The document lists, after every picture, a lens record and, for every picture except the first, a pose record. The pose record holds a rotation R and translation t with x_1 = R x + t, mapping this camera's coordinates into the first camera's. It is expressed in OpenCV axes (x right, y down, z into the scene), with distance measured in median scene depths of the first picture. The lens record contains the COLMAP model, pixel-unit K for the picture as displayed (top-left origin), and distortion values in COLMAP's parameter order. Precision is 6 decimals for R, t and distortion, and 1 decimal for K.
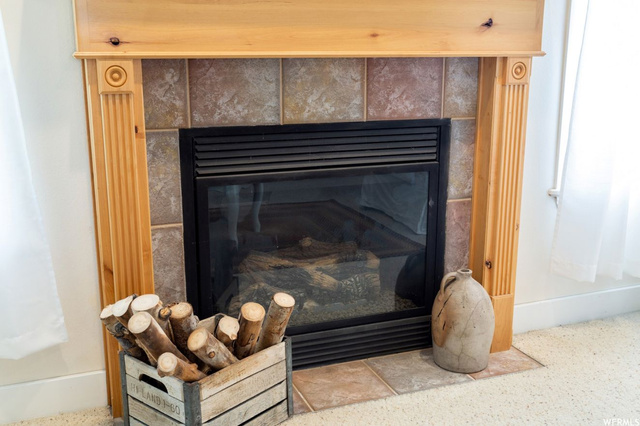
lens RADIAL K [[707.0, 0, 320.0], [0, 707.0, 213.0], [0, 0, 1]] dist [-0.006076, -0.009900]
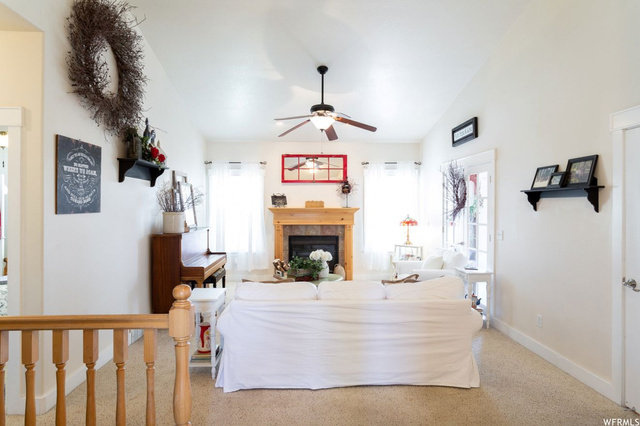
lens RADIAL K [[365.8, 0, 320.1], [0, 365.8, 203.6], [0, 0, 1]] dist [0.001198, 0.000046]
pose [[0.945633, -0.004008, -0.325212, 1.110562], [-0.074888, 0.970372, -0.229715, 0.327084], [0.316497, 0.241581, 0.917316, -1.940510]]
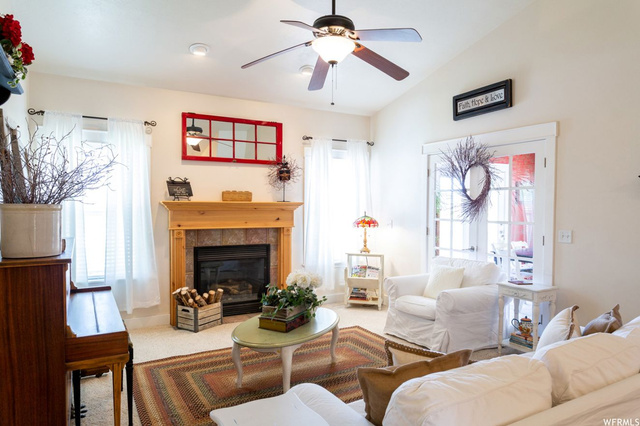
lens RADIAL K [[413.1, 0, 320.0], [0, 413.1, 213.0], [0, 0, 1]] dist [0.002160, 0.000444]
pose [[0.990574, 0.000094, 0.136978, 0.169976], [0.029791, 0.975915, -0.216109, 0.203424], [-0.133700, 0.218153, 0.966713, -1.286123]]
